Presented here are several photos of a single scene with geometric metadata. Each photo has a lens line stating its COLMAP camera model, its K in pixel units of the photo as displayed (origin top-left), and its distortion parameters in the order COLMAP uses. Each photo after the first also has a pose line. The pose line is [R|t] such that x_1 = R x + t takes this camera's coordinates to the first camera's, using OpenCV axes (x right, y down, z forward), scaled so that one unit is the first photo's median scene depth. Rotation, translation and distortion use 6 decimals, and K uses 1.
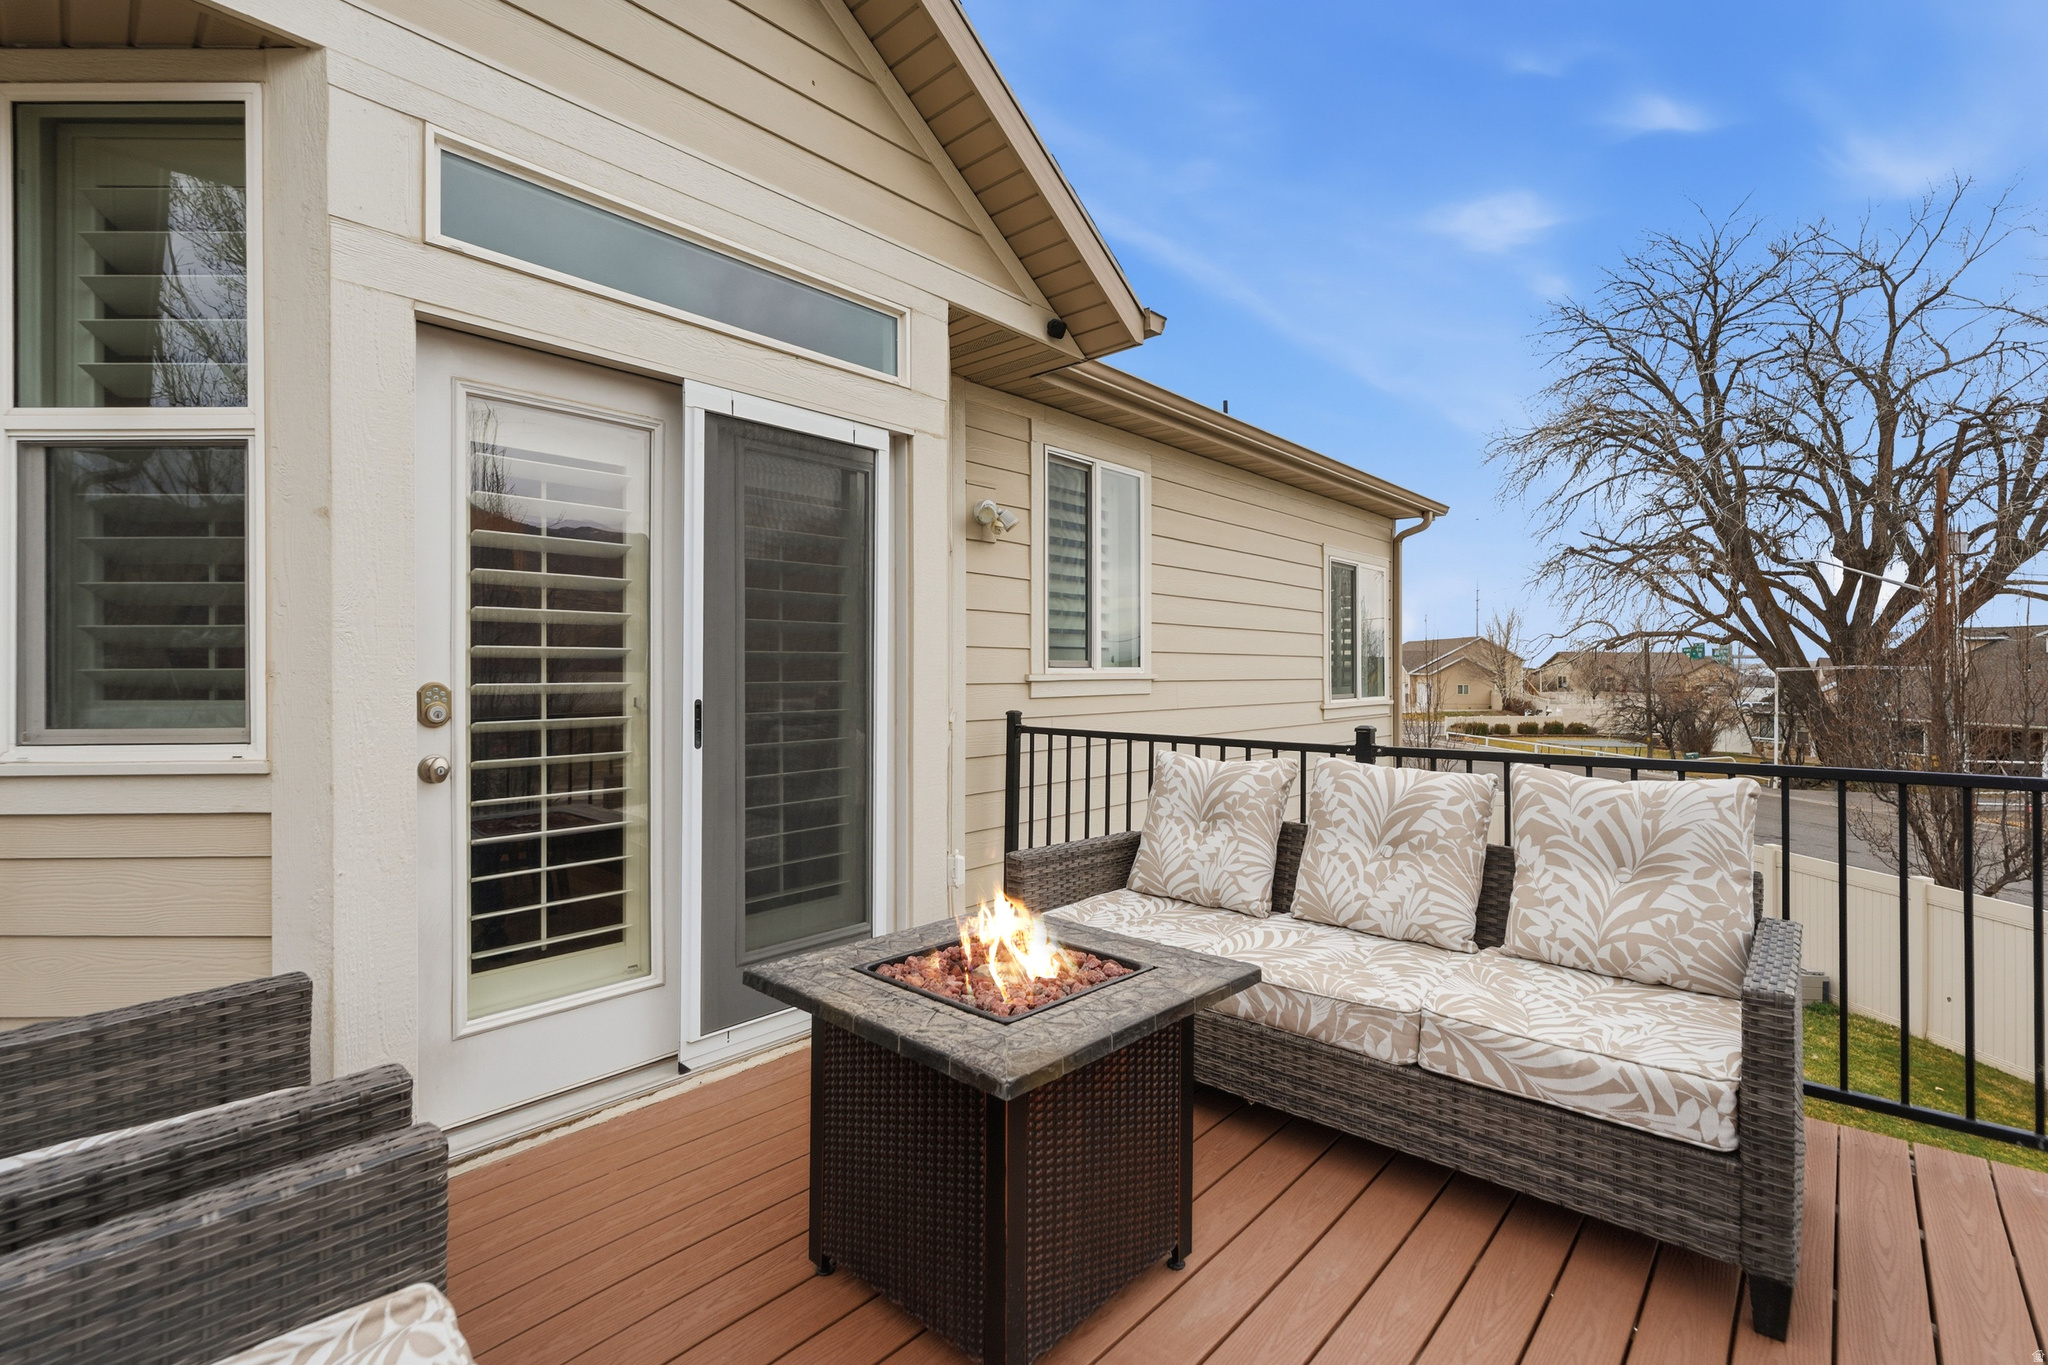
lens RADIAL K [[889.7, 0, 1021.1], [0, 889.7, 678.2], [0, 0, 1]] dist [0.002095, 0.000440]
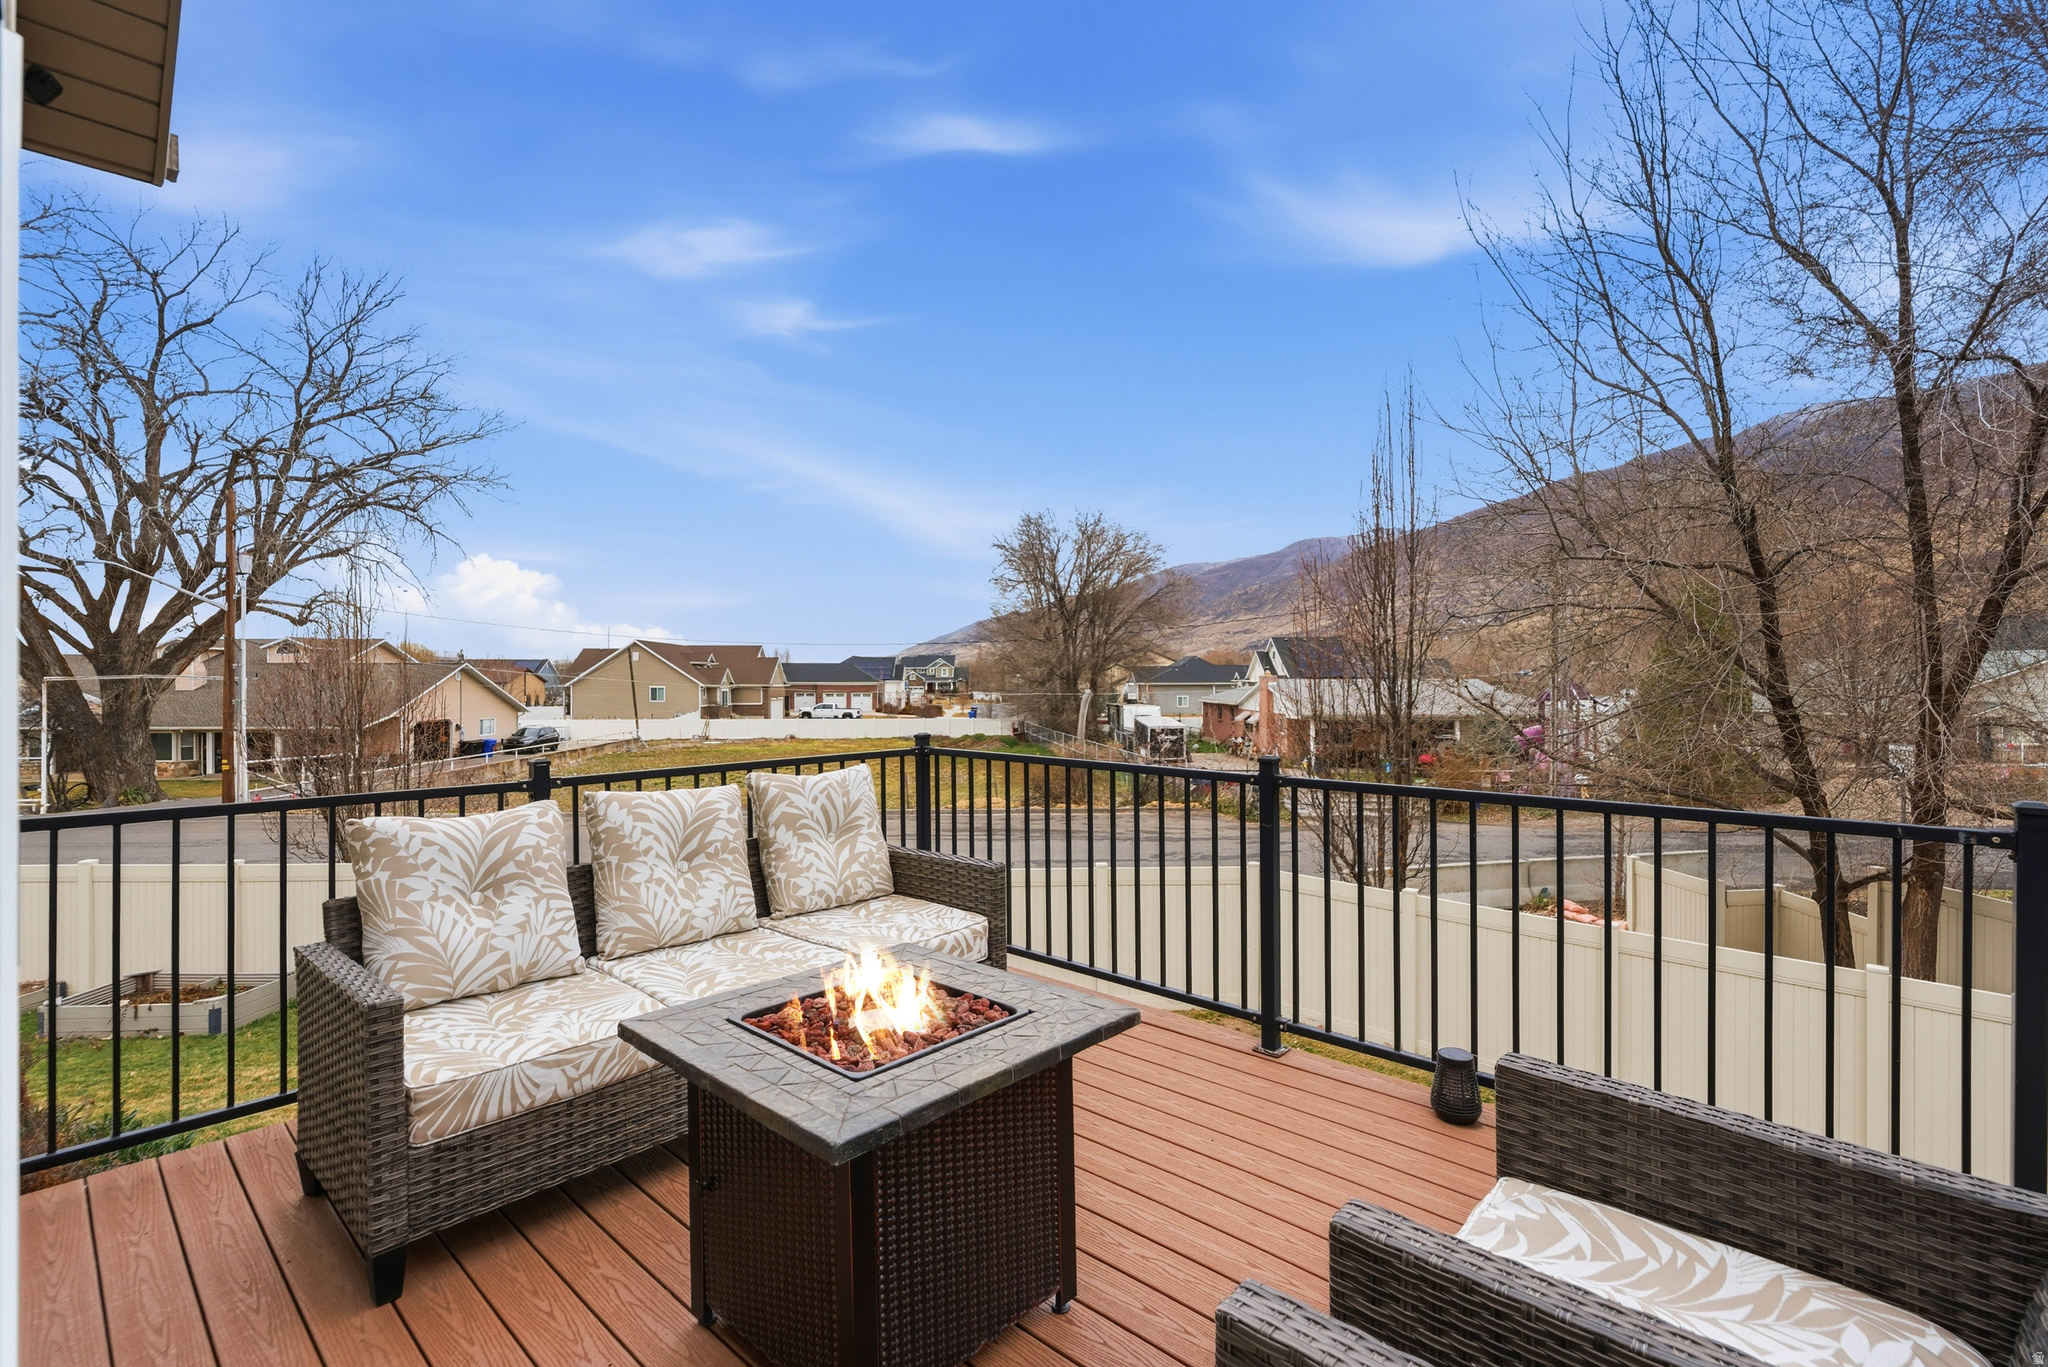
lens RADIAL K [[889.7, 0, 1032.3], [0, 889.7, 681.8], [0, 0, 1]] dist [0.002095, 0.000440]
pose [[0.022437, -0.001240, 0.999747, -0.678323], [0.007351, 0.999972, 0.001076, -0.032021], [-0.999721, 0.007325, 0.022445, 0.539514]]
